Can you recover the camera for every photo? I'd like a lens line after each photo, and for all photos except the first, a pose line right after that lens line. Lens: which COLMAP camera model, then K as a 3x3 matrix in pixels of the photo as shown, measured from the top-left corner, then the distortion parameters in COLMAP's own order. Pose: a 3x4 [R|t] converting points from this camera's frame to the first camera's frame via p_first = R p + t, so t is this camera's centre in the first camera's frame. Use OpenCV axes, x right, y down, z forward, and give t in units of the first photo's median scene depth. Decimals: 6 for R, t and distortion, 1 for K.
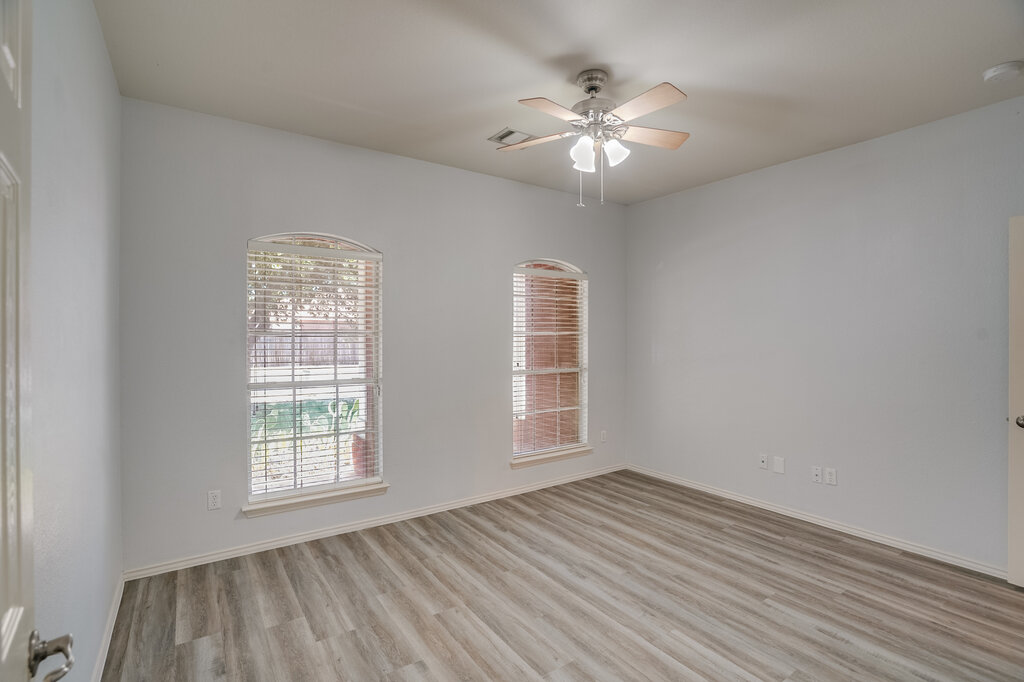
lens RADIAL K [[473.2, 0, 511.6], [0, 473.2, 336.9], [0, 0, 1]] dist [-0.022936, 0.000181]
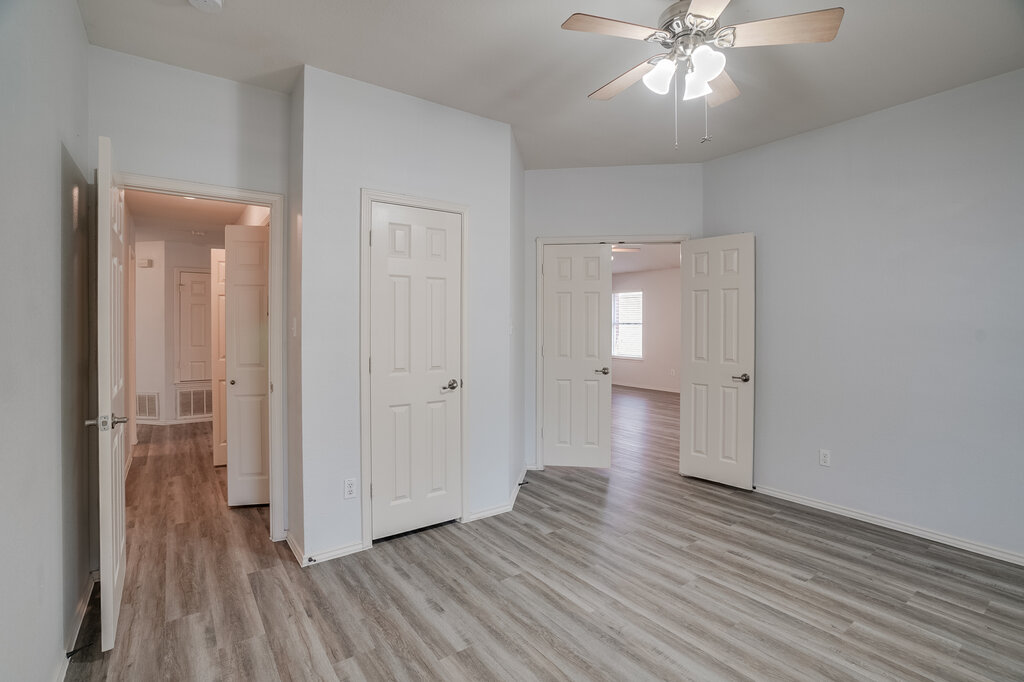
lens RADIAL K [[473.2, 0, 508.9], [0, 473.2, 335.6], [0, 0, 1]] dist [-0.022936, 0.000181]
pose [[-0.999795, -0.001577, -0.020176, 0.536745], [-0.001950, 0.999828, 0.018439, 0.033629], [0.020144, 0.018475, -0.999626, 1.955012]]
